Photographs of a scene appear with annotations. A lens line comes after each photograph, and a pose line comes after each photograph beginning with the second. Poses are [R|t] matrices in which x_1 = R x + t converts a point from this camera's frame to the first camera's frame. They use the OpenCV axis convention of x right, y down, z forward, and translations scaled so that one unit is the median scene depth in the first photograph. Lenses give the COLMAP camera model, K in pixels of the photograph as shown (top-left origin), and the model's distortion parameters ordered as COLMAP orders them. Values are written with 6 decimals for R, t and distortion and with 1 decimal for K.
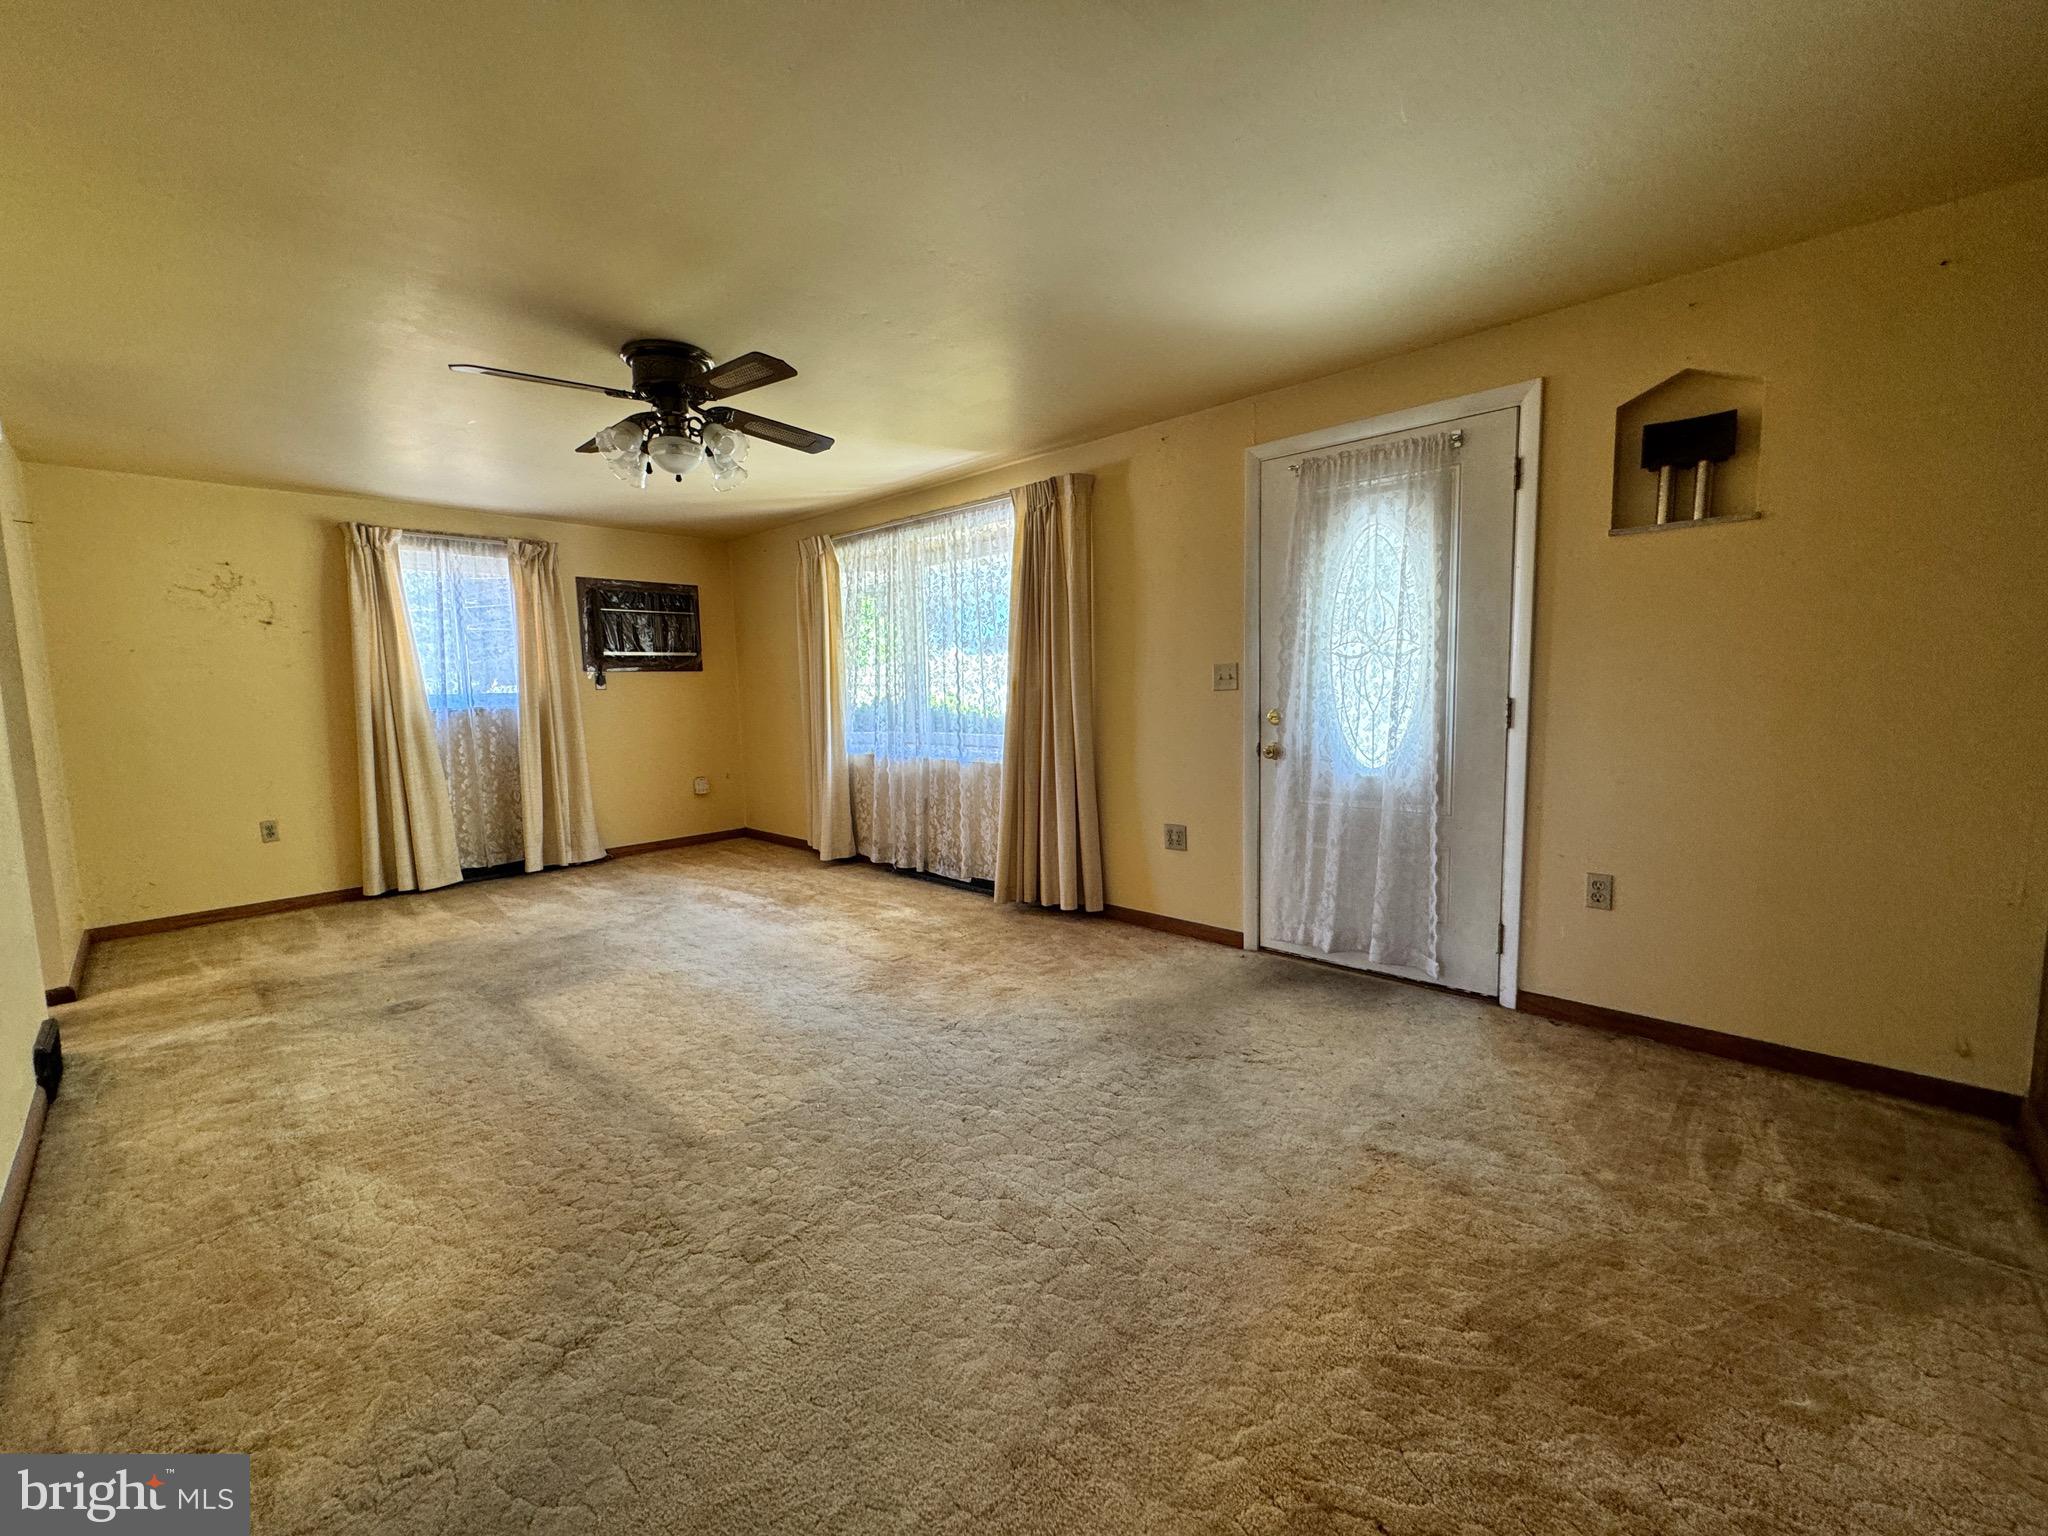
lens RADIAL K [[818.8, 0, 1017.7], [0, 818.8, 769.5], [0, 0, 1]] dist [0.002109, 0.000583]
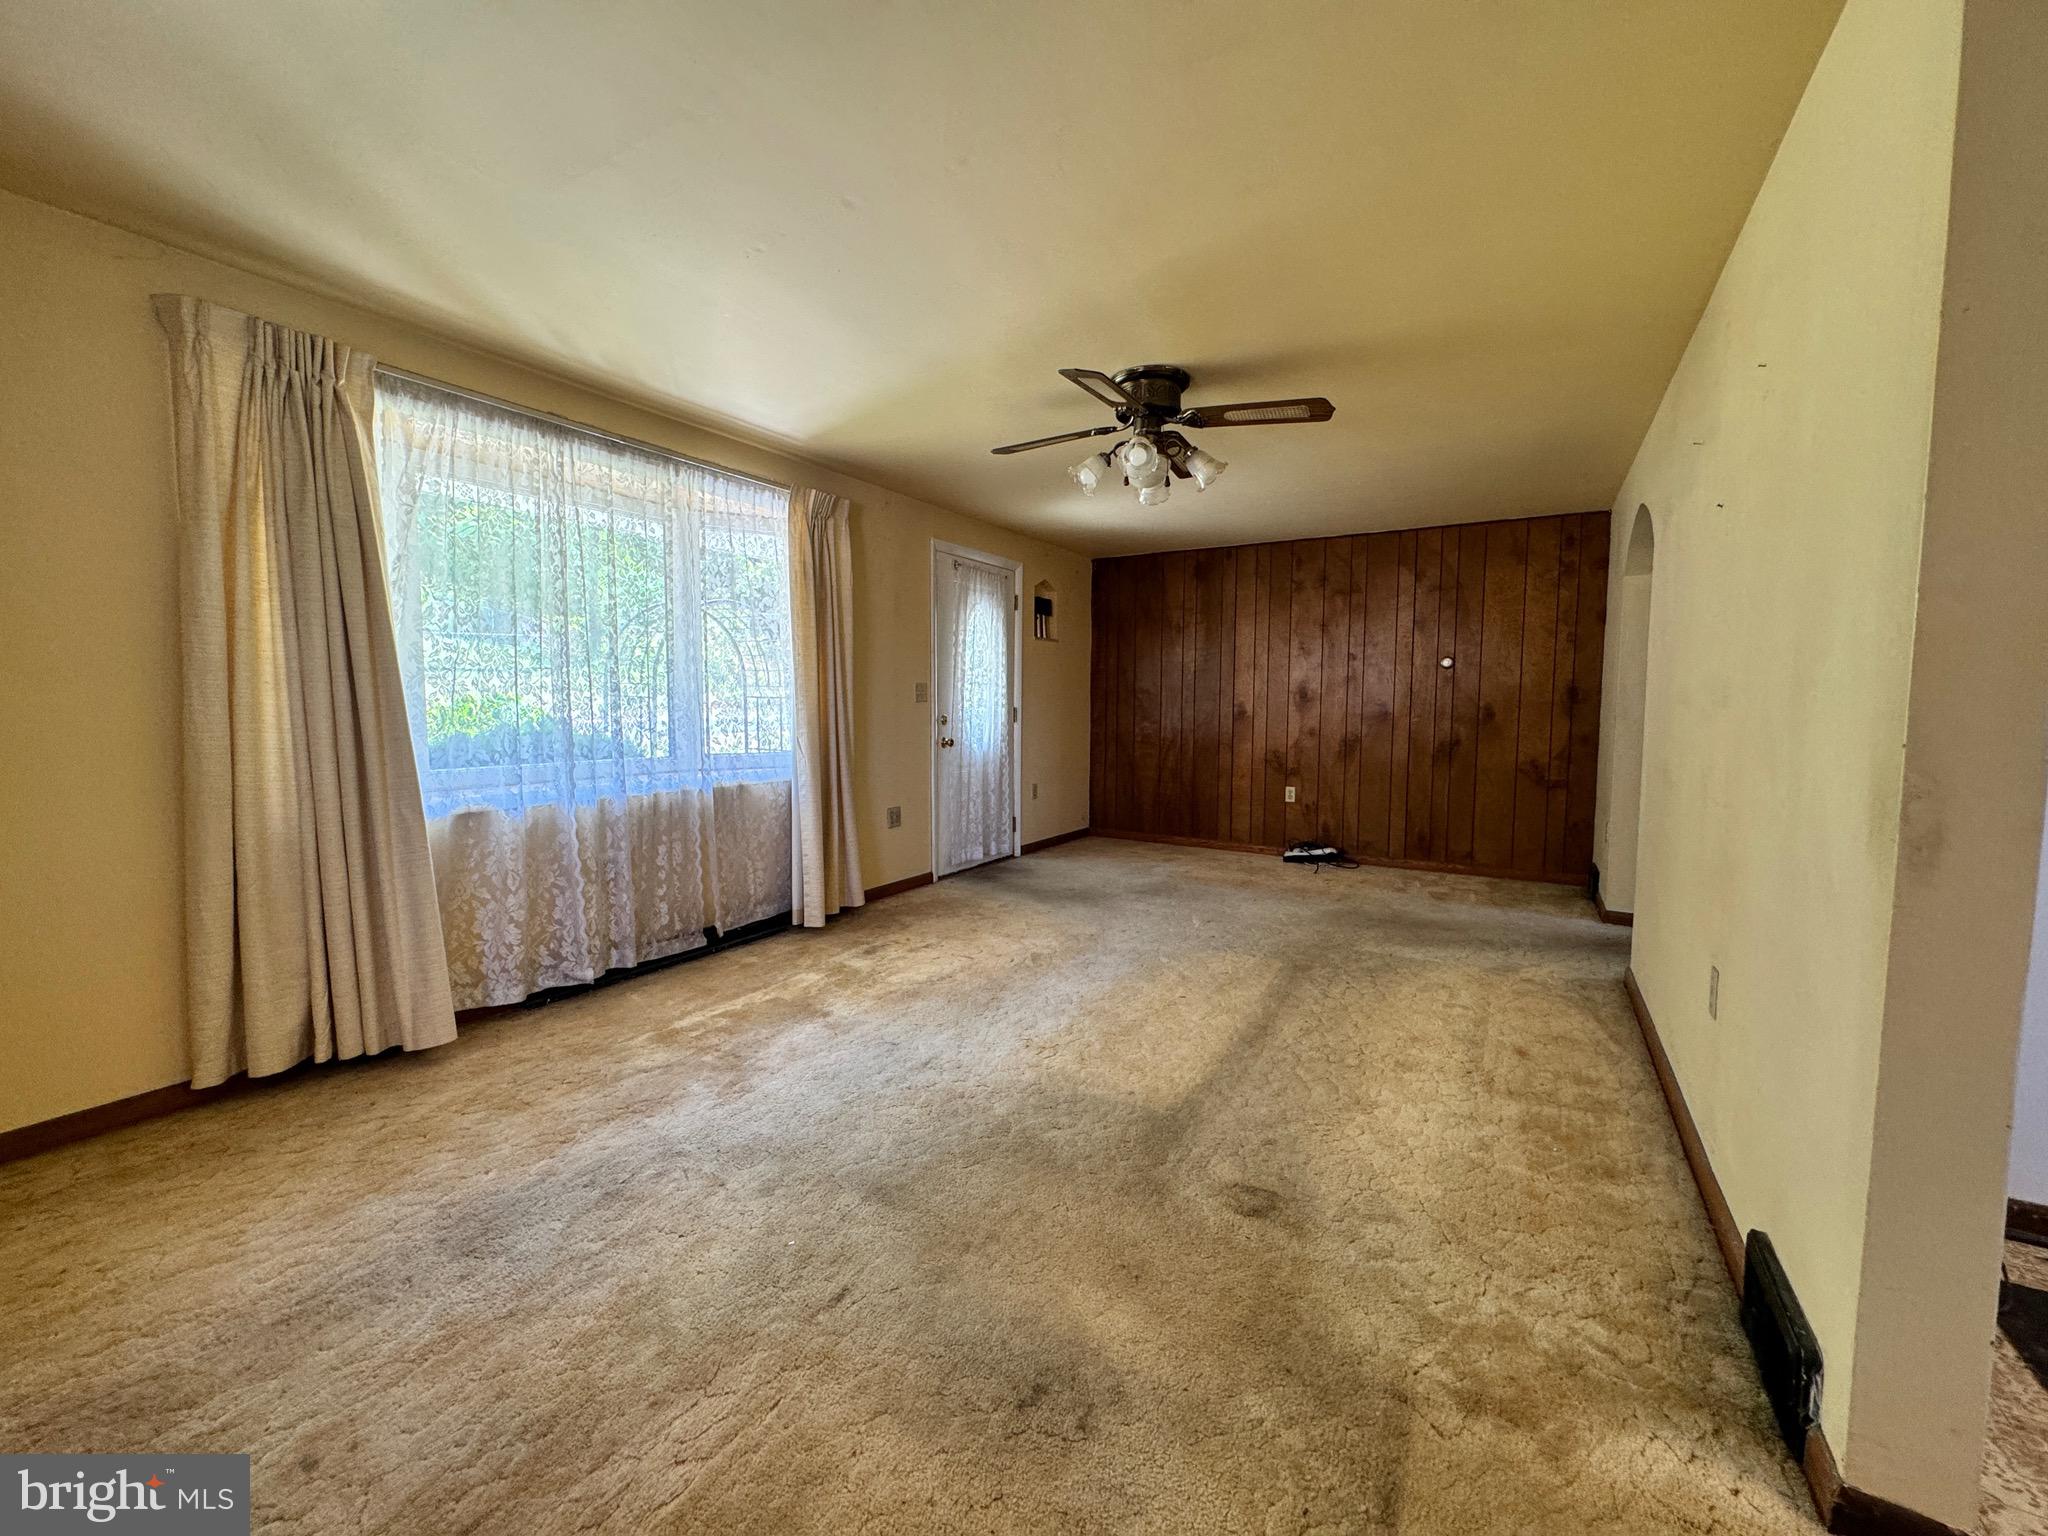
lens RADIAL K [[818.8, 0, 1017.7], [0, 818.8, 769.5], [0, 0, 1]] dist [0.002109, 0.000583]
pose [[-0.206432, -0.057077, 0.976795, -1.058507], [0.105122, 0.991225, 0.080136, -0.070257], [-0.972798, 0.119226, -0.198620, 1.035538]]
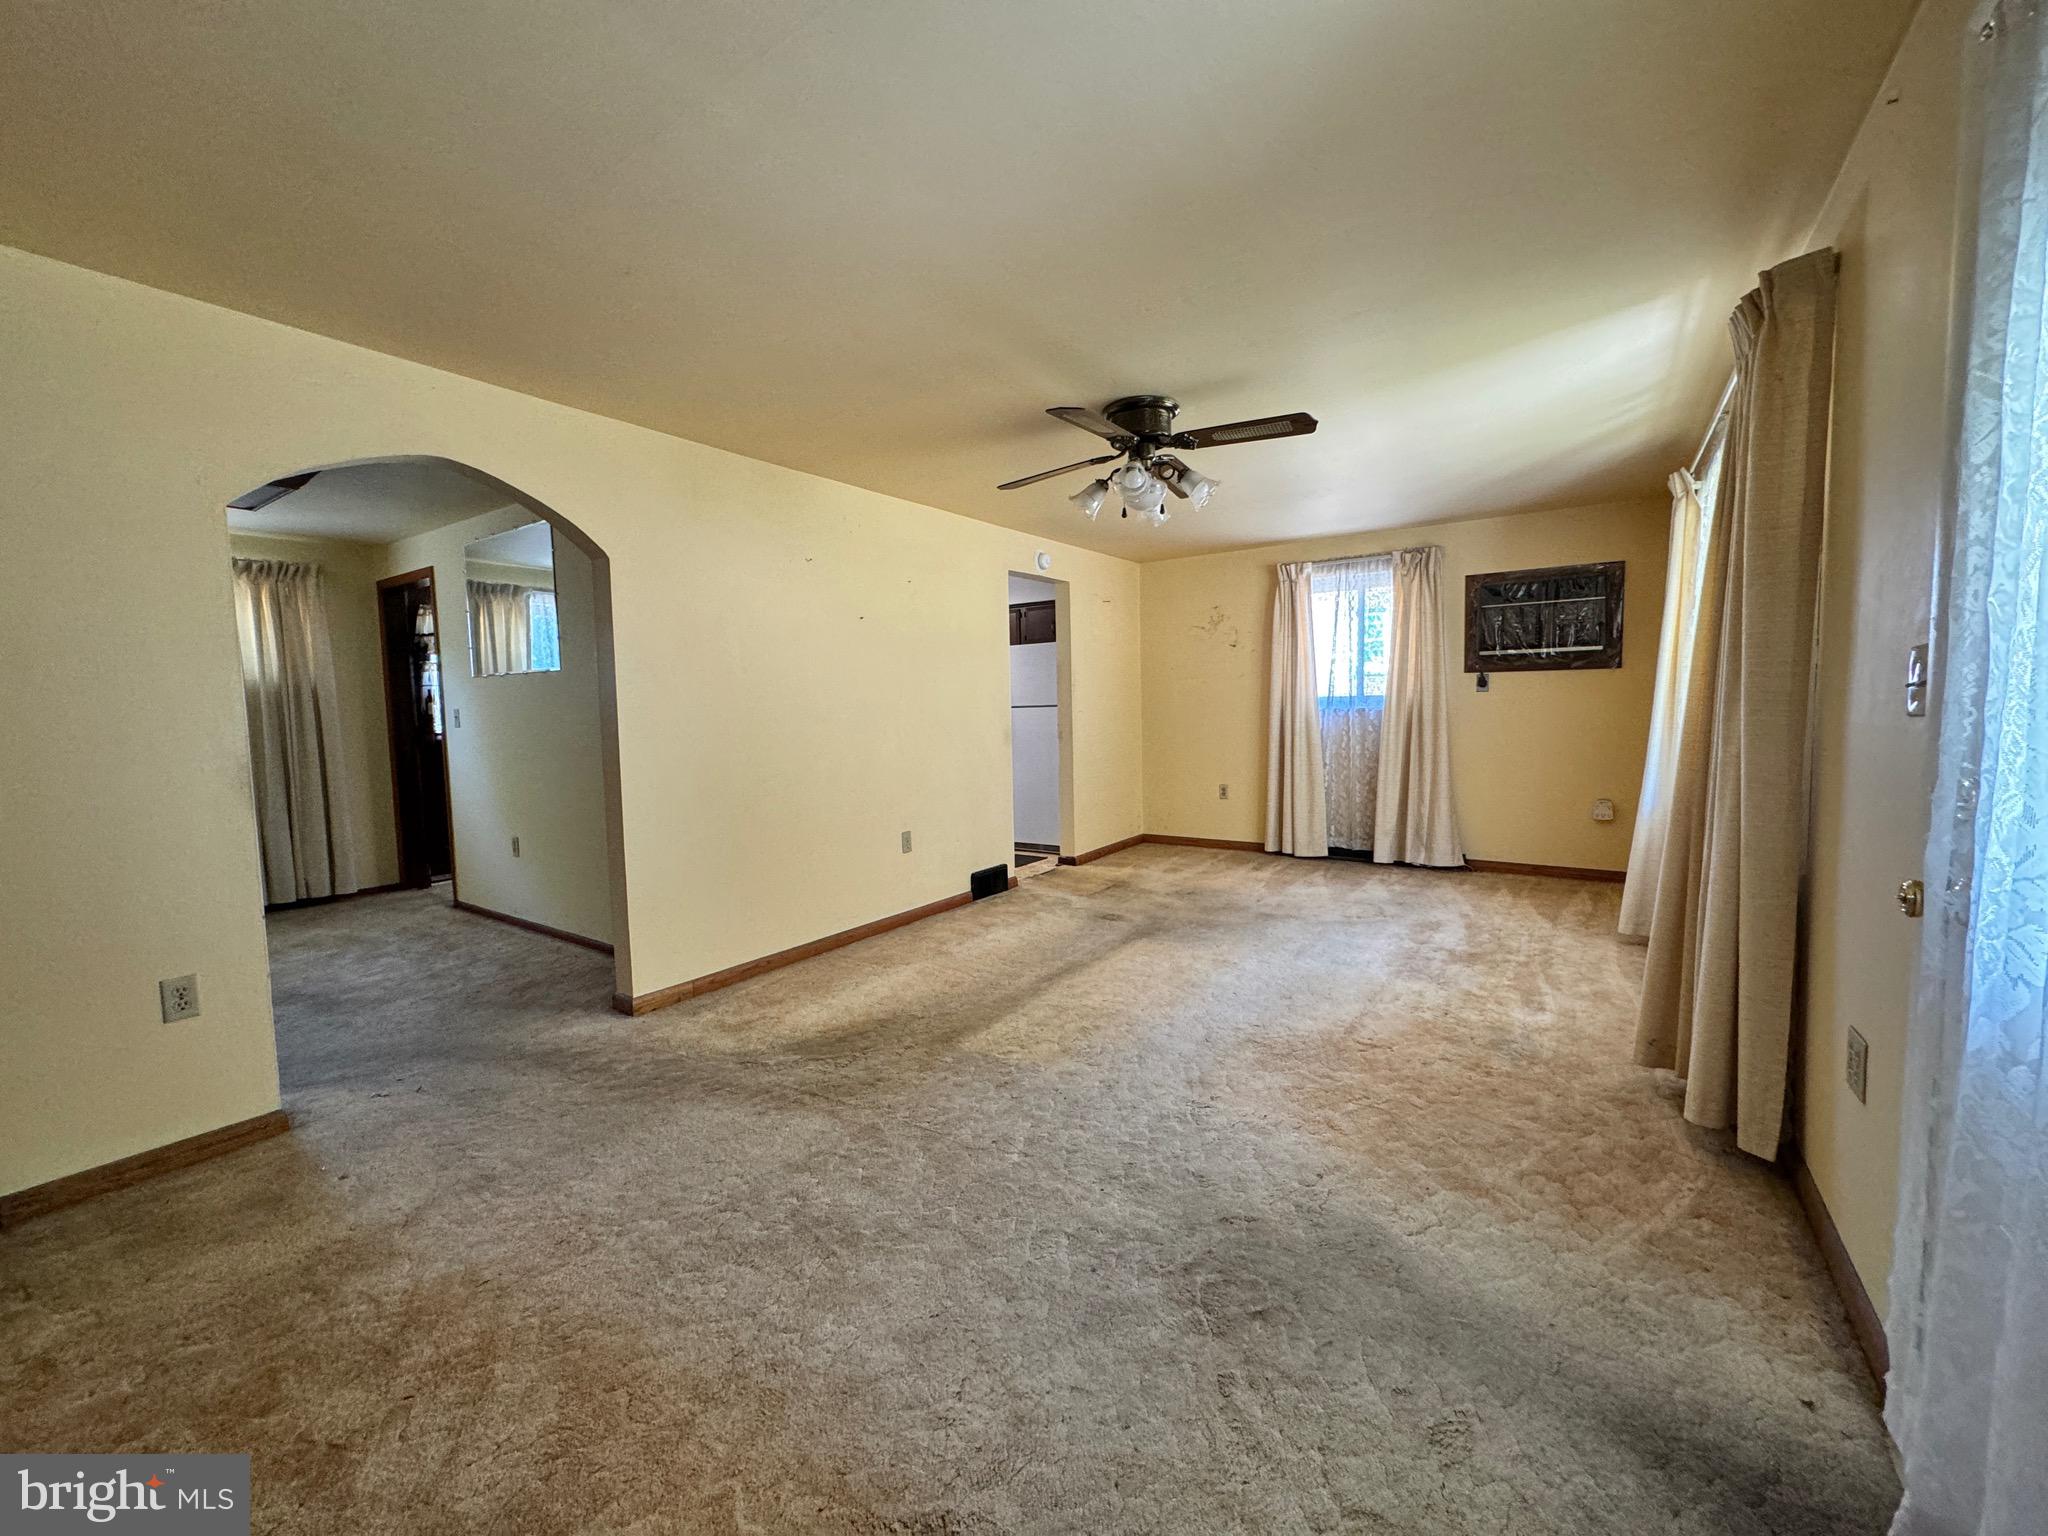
lens RADIAL K [[821.7, 0, 1025.9], [0, 821.7, 762.4], [0, 0, 1]] dist [0.000300, 0.000175]
pose [[0.157643, 0.089333, -0.983447, 0.515280], [-0.088438, 0.993175, 0.076040, -0.062717], [0.983528, 0.074987, 0.164468, 0.494184]]
